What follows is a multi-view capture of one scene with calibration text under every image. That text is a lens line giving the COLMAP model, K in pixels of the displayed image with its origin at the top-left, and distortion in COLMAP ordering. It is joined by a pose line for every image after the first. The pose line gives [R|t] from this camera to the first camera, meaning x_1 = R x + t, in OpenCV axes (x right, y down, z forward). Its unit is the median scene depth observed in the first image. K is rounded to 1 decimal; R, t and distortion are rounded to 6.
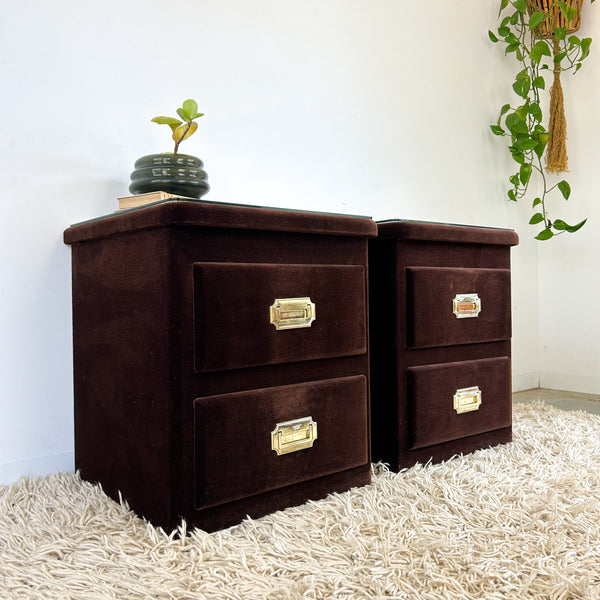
lens RADIAL K [[617.9, 0, 300.0], [0, 617.9, 304.4], [0, 0, 1]] dist [0.017164, 0.000000]
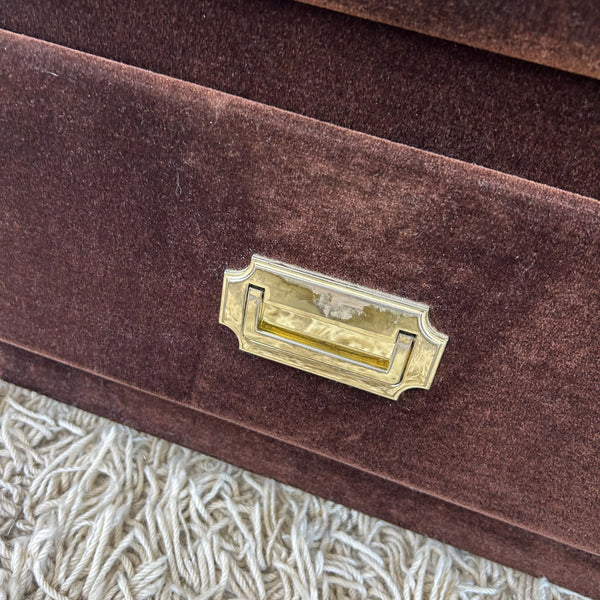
lens RADIAL K [[617.9, 0, 304.2], [0, 617.9, 295.4], [0, 0, 1]] dist [0.017164, 0.000000]
pose [[0.547267, 0.575130, -0.608050, 0.131757], [-0.213526, 0.798401, 0.562994, 0.055532], [0.809262, -0.178274, 0.559744, 0.825929]]
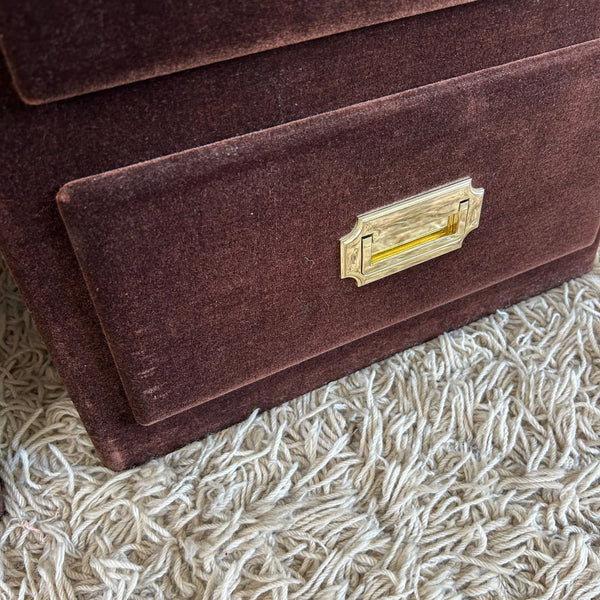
lens RADIAL K [[617.9, 0, 306.5], [0, 617.9, 289.3], [0, 0, 1]] dist [0.017164, 0.000000]
pose [[0.976083, 0.121484, -0.180287, 0.351008], [0.029560, 0.747426, 0.663687, -0.012584], [0.215378, -0.653143, 0.725959, 0.978618]]
